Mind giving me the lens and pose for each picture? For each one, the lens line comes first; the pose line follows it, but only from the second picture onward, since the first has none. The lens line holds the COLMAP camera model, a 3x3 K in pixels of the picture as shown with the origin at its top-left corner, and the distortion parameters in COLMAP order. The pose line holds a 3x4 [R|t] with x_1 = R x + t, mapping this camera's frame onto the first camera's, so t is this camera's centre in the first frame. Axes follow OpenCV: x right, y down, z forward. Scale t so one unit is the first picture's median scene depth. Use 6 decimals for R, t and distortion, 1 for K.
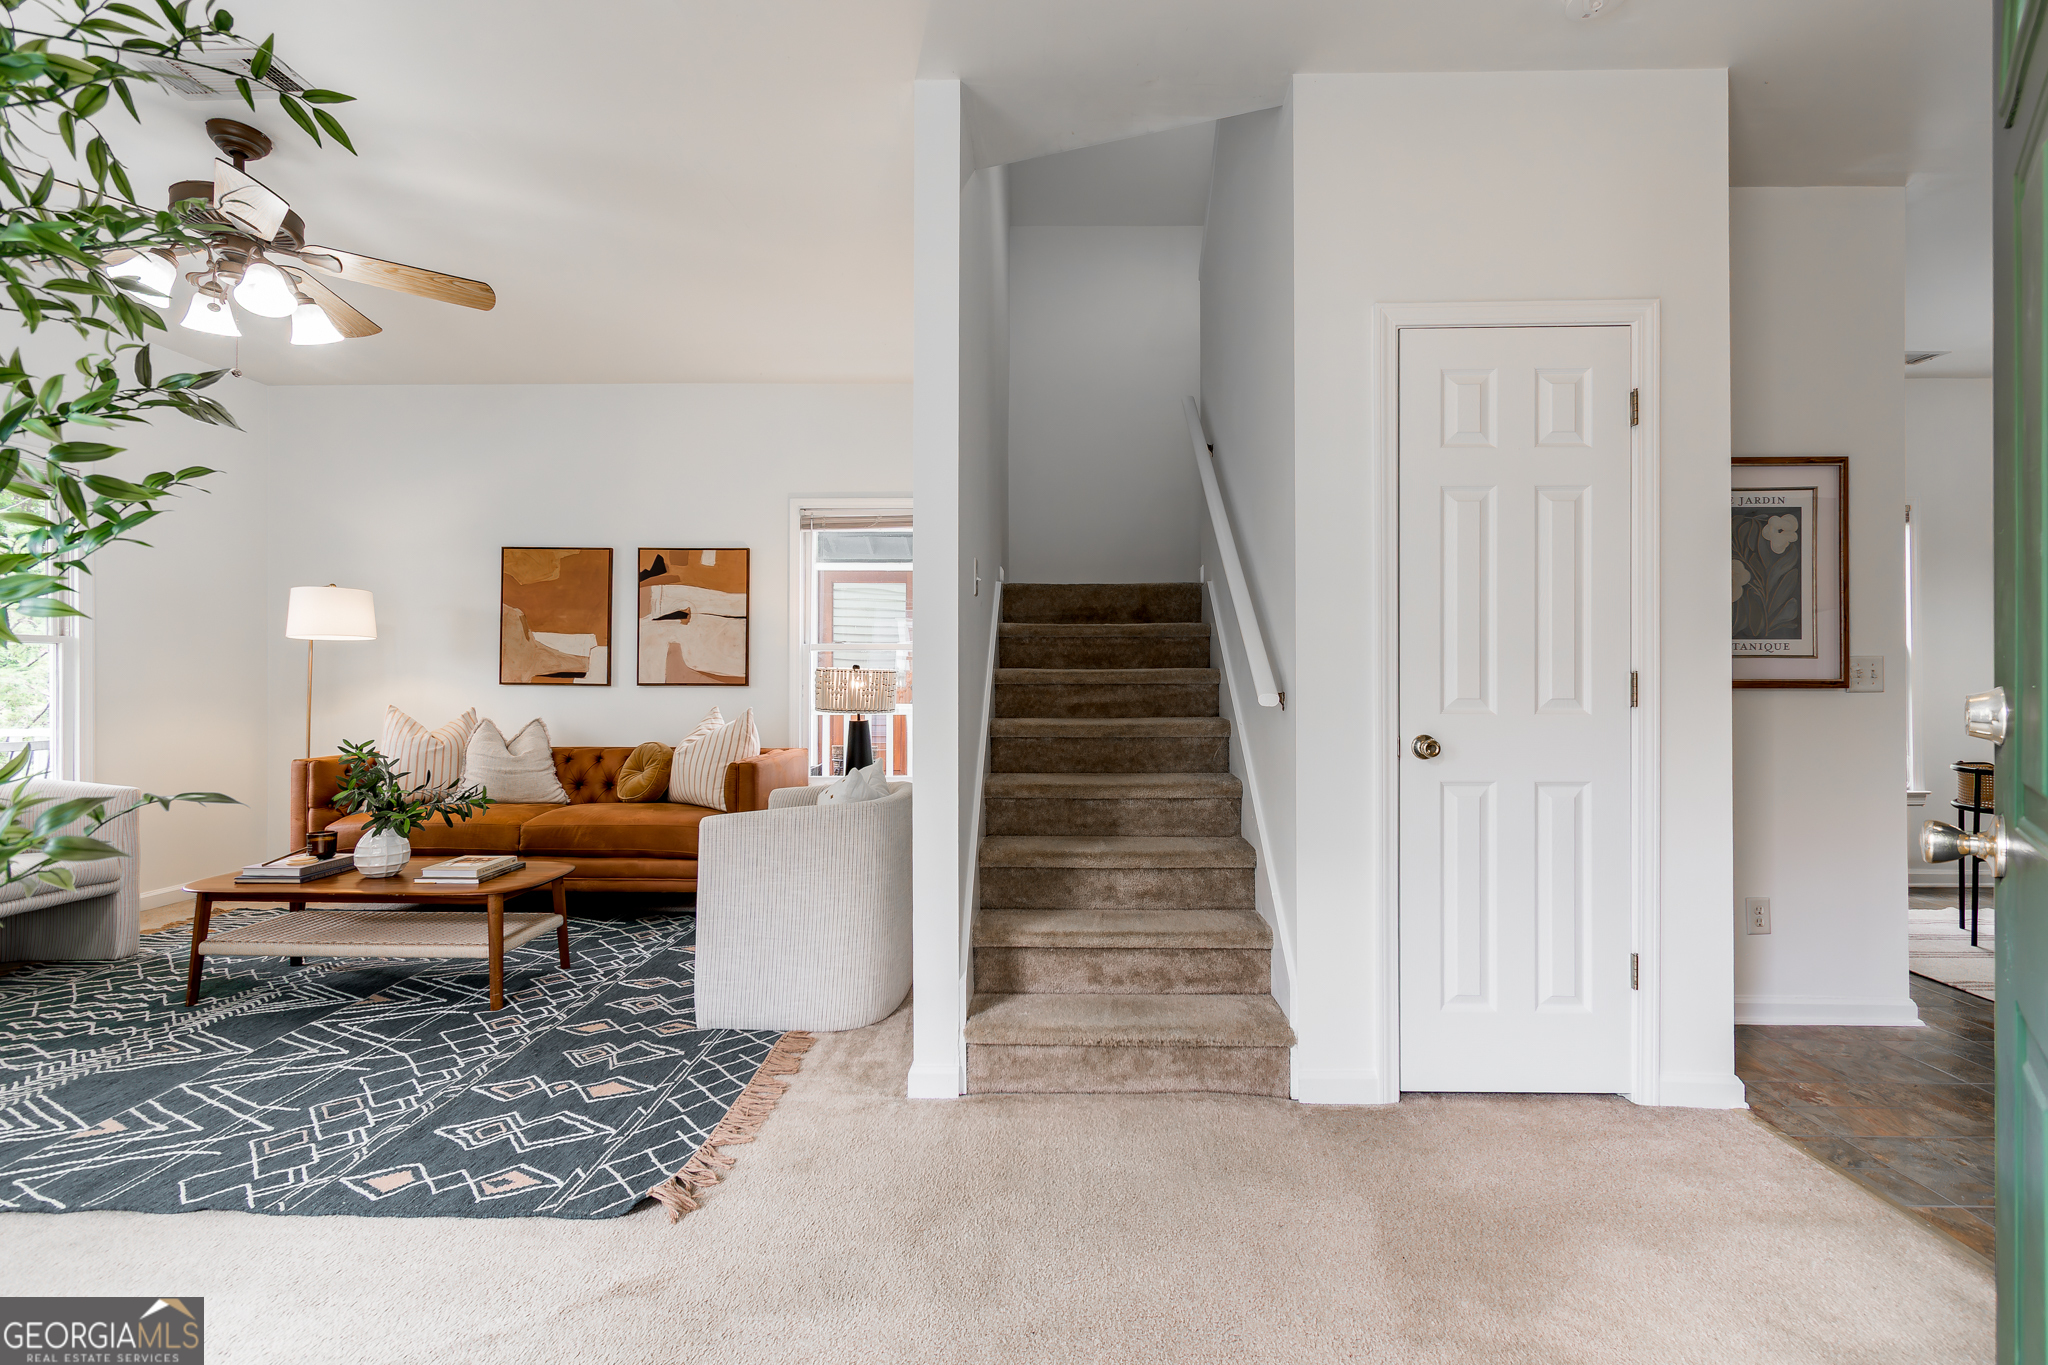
lens RADIAL K [[919.5, 0, 1039.1], [0, 919.5, 679.5], [0, 0, 1]] dist [0.002818, -0.000199]
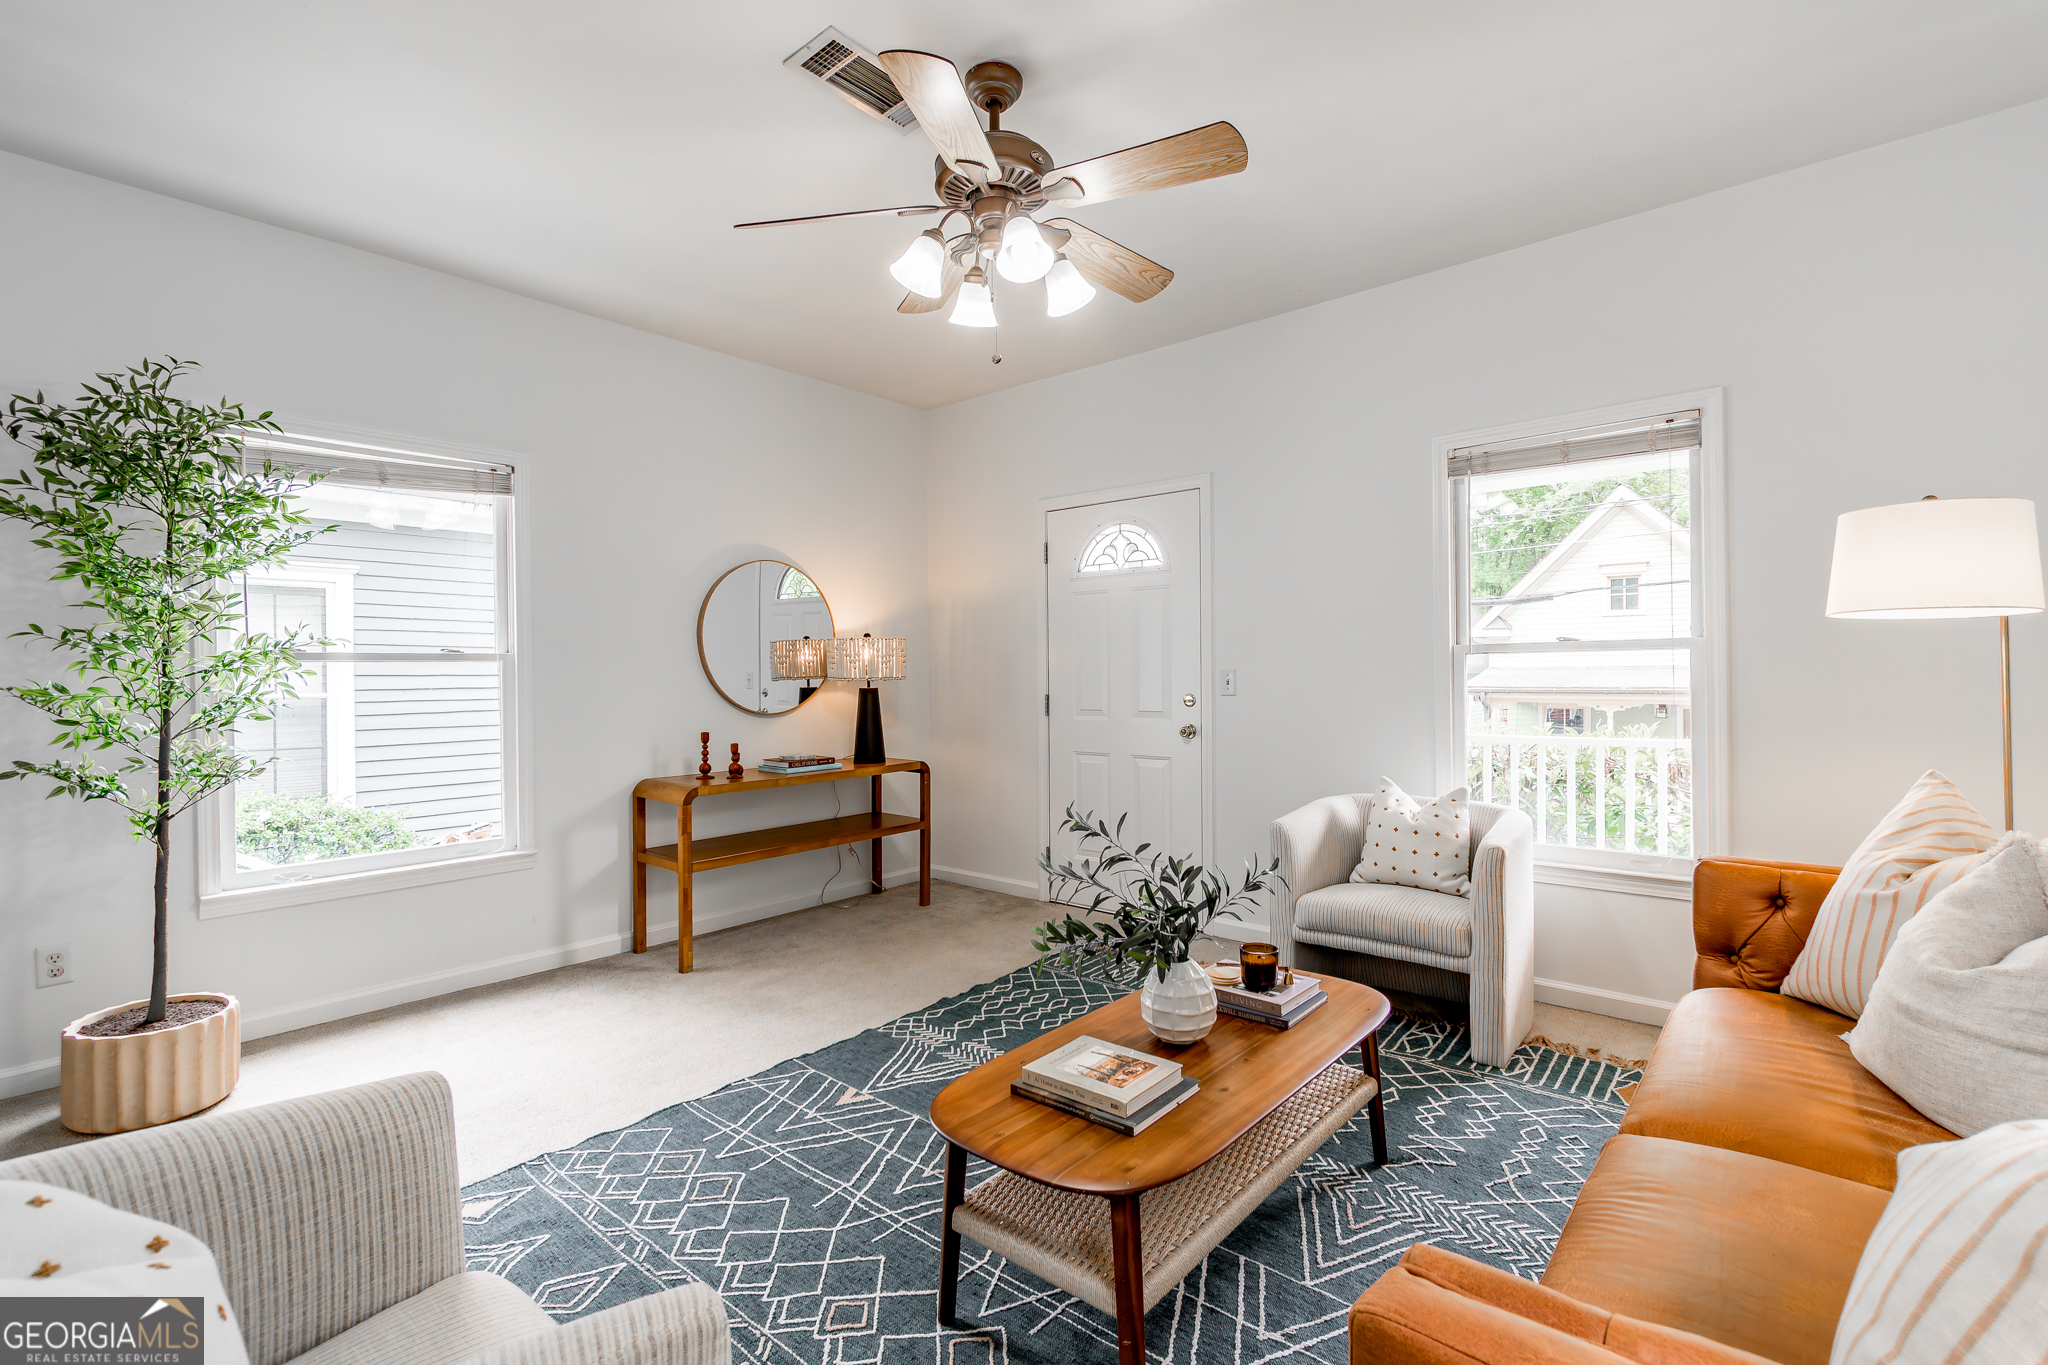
lens RADIAL K [[911.9, 0, 1050.1], [0, 911.9, 677.0], [0, 0, 1]] dist [-0.001072, -0.000653]
pose [[-0.625988, 0.007243, -0.779799, -0.217880], [0.012940, 0.999916, -0.001100, -0.029037], [0.779725, -0.010779, -0.626029, 1.495762]]
